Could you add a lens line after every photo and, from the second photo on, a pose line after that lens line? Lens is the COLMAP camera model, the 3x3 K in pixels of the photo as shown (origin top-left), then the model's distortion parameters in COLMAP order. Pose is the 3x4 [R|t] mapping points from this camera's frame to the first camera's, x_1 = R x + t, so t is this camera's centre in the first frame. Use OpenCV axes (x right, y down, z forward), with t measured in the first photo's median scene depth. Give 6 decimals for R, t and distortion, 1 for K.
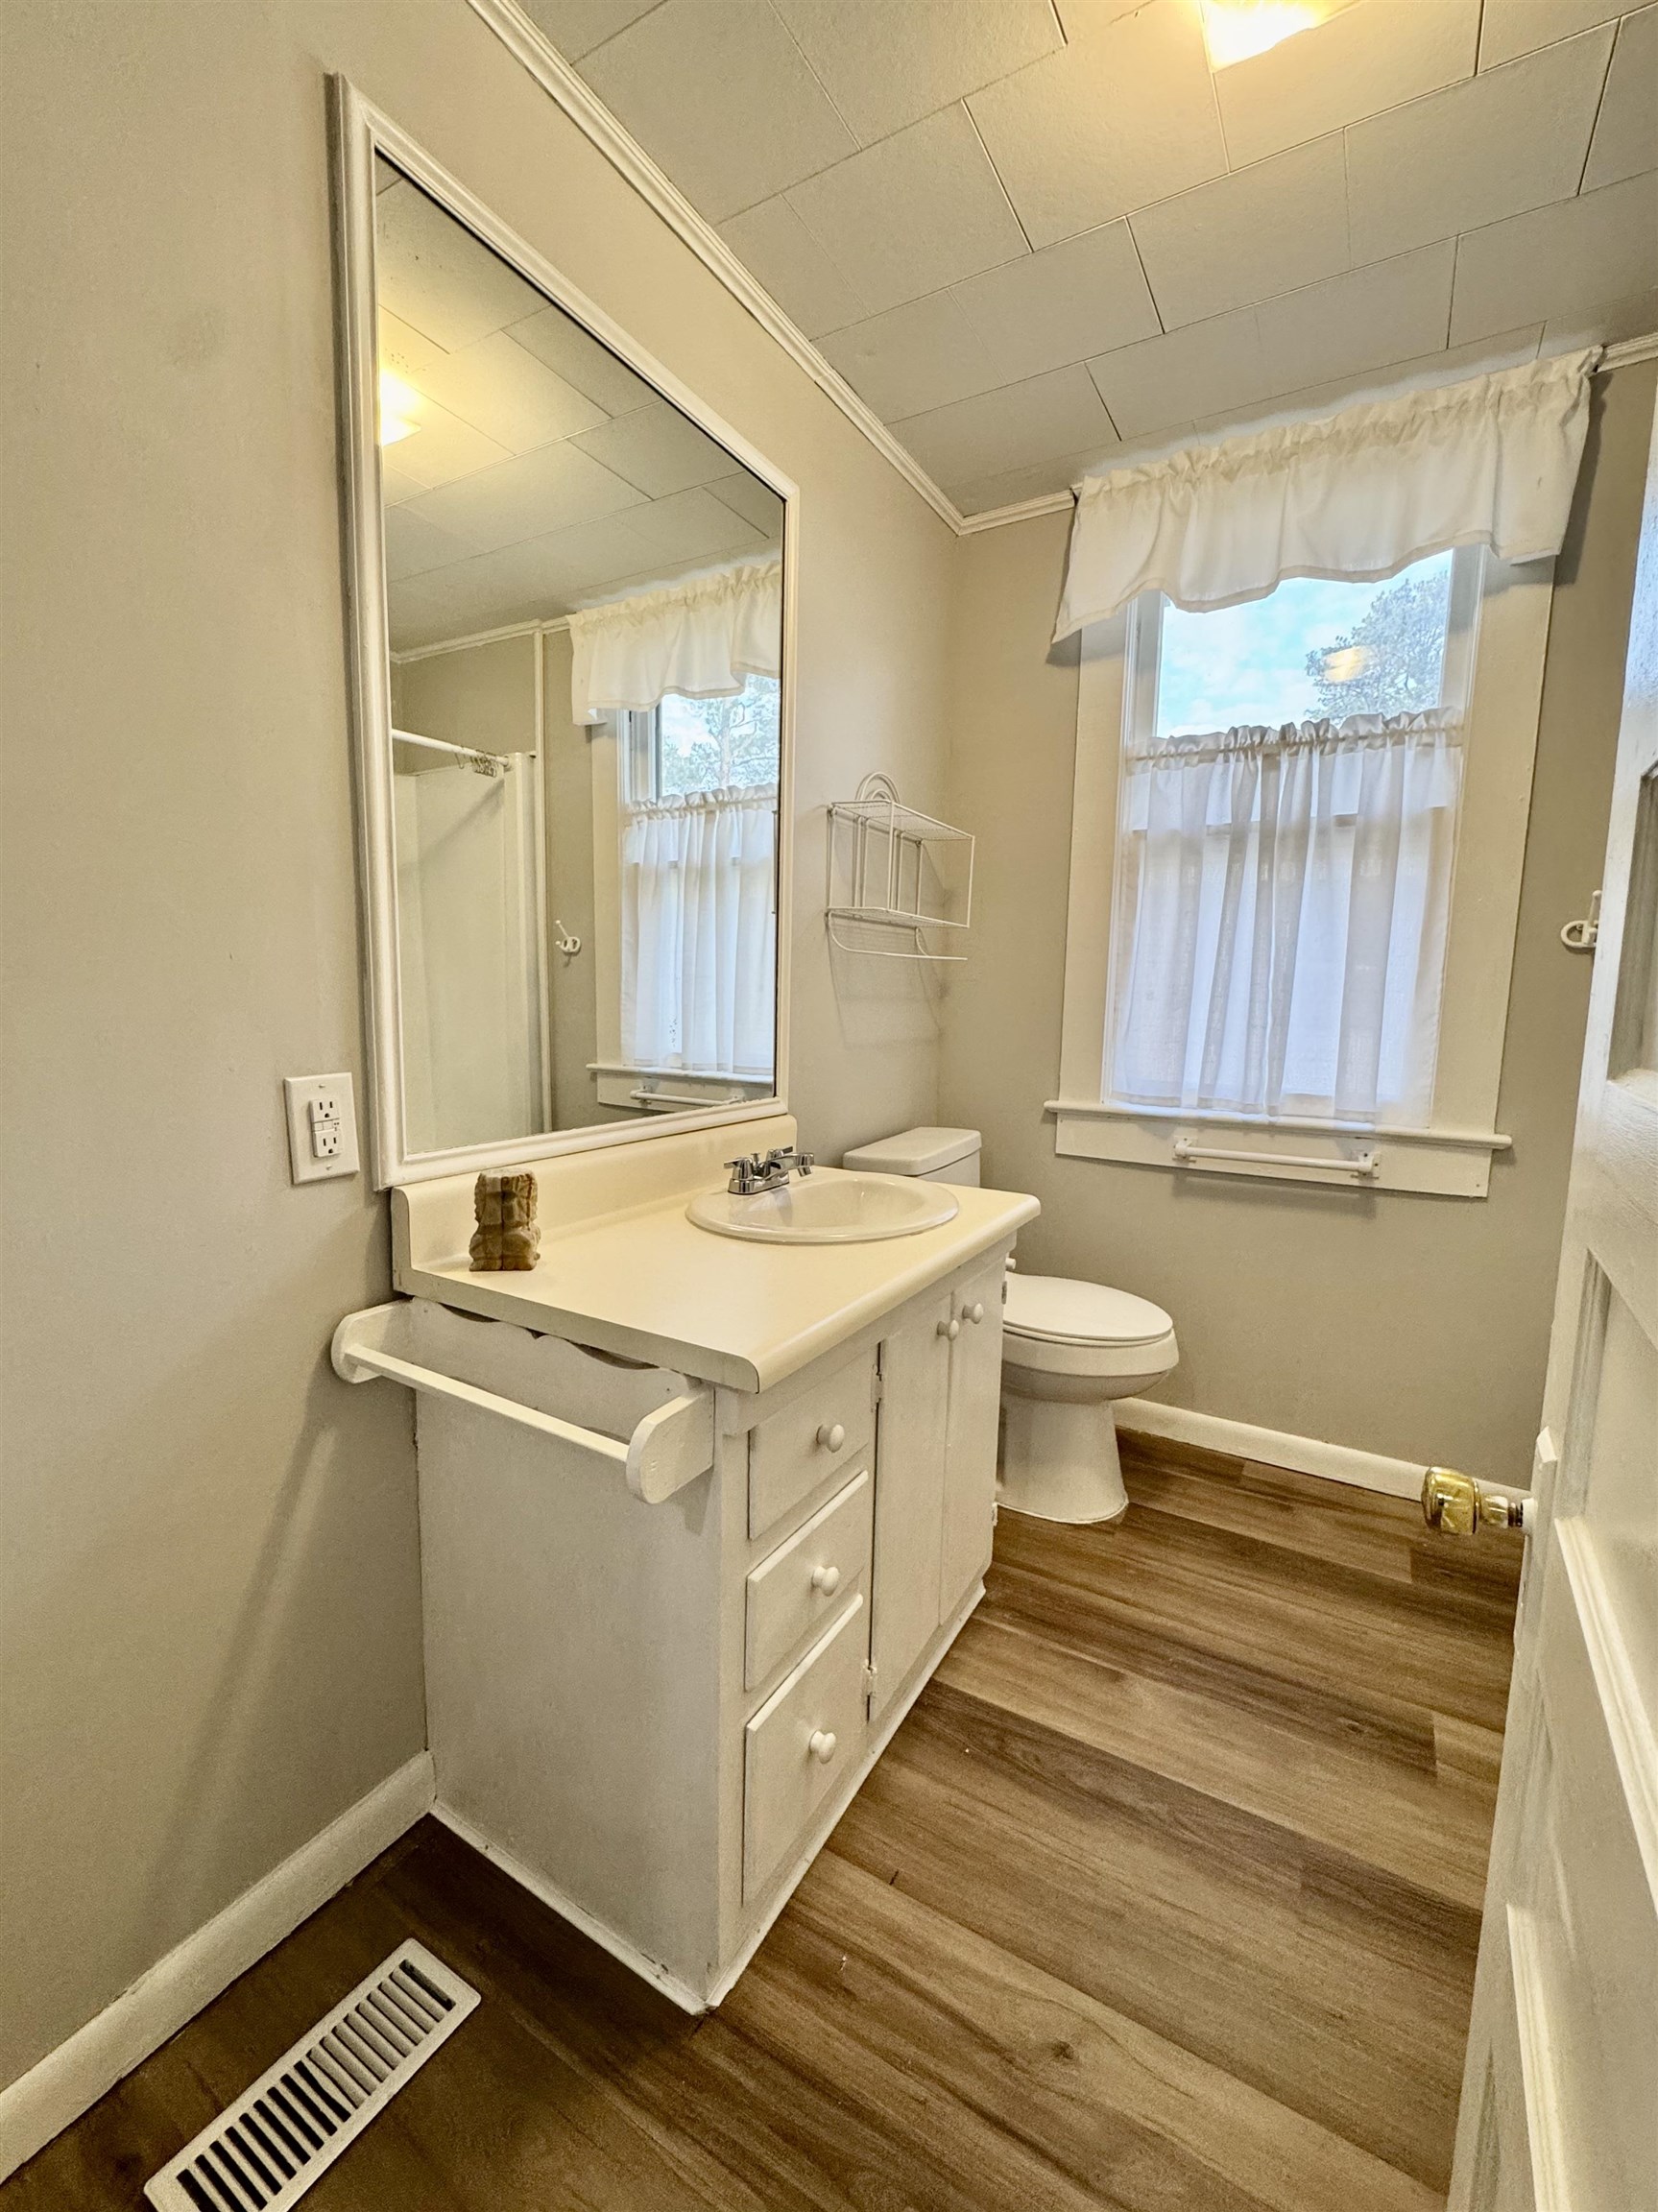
lens RADIAL K [[925.9, 0, 825.3], [0, 925.9, 1101.8], [0, 0, 1]] dist [-0.007319, 0.000688]
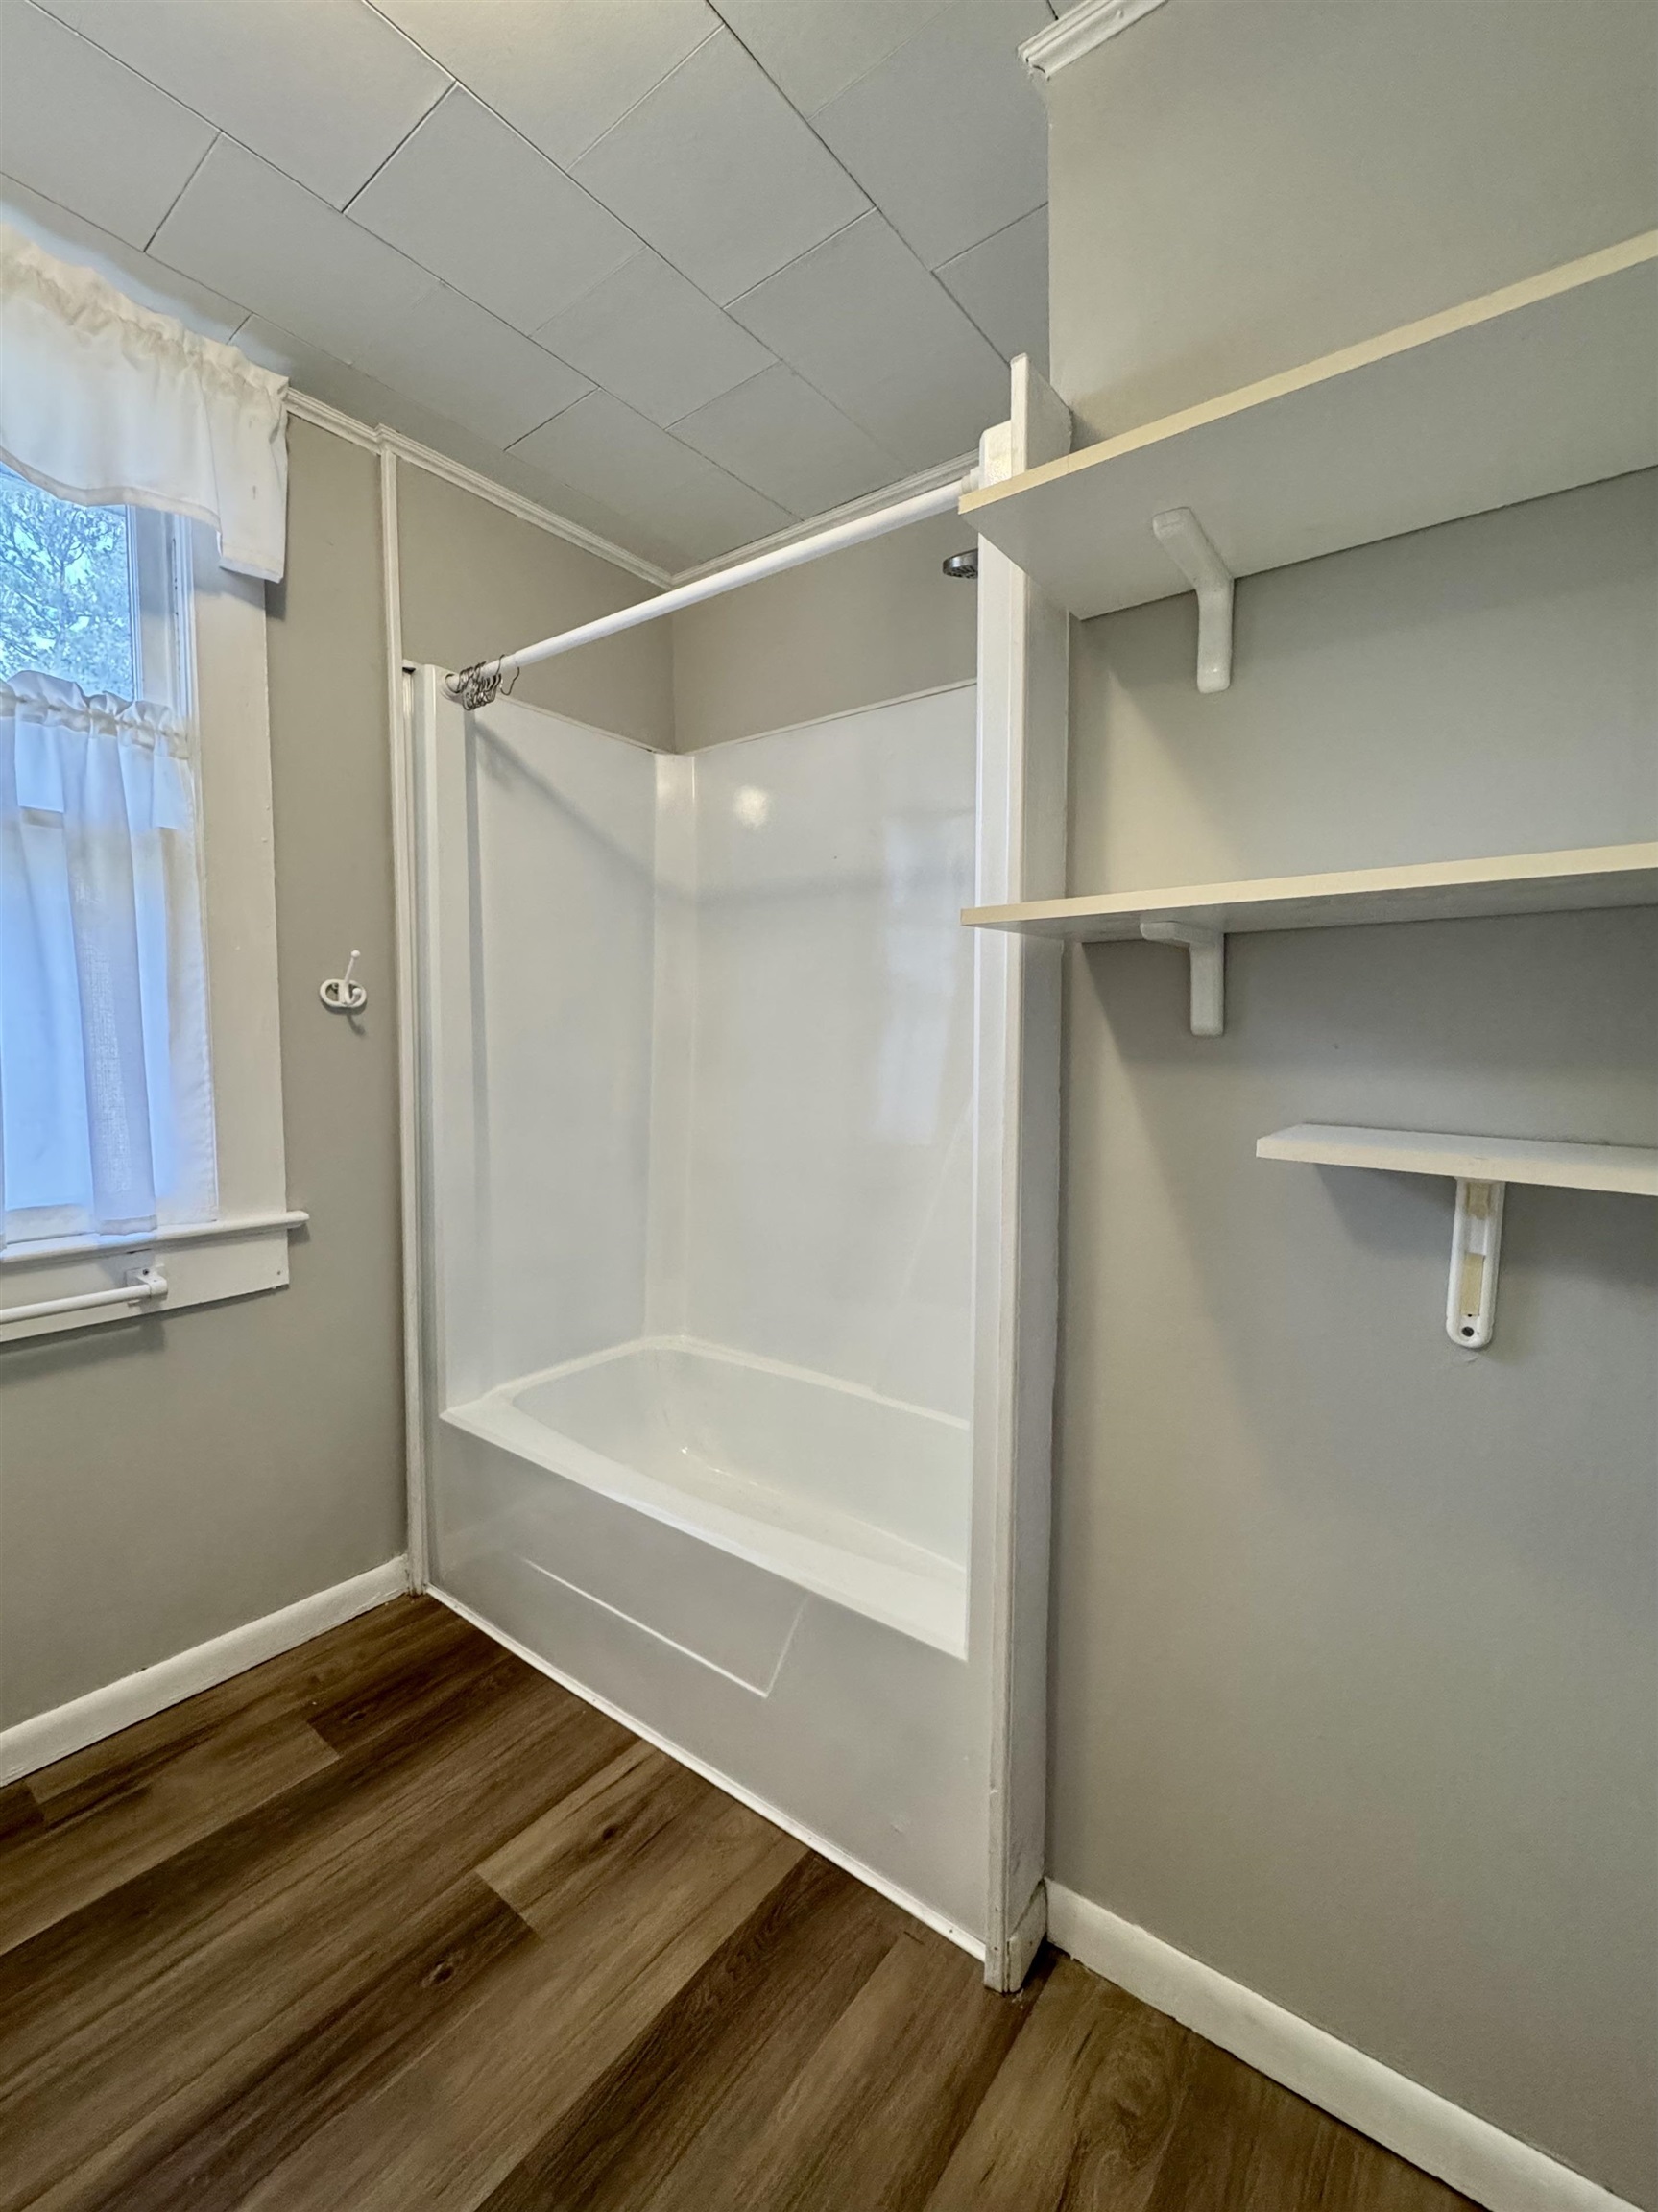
lens RADIAL K [[925.9, 0, 829.0], [0, 925.9, 1107.2], [0, 0, 1]] dist [-0.007319, 0.000688]
pose [[0.114605, -0.081174, 0.990089, -0.091411], [0.120947, 0.990382, 0.067198, -0.063327], [-0.986021, 0.112047, 0.123320, 0.367027]]
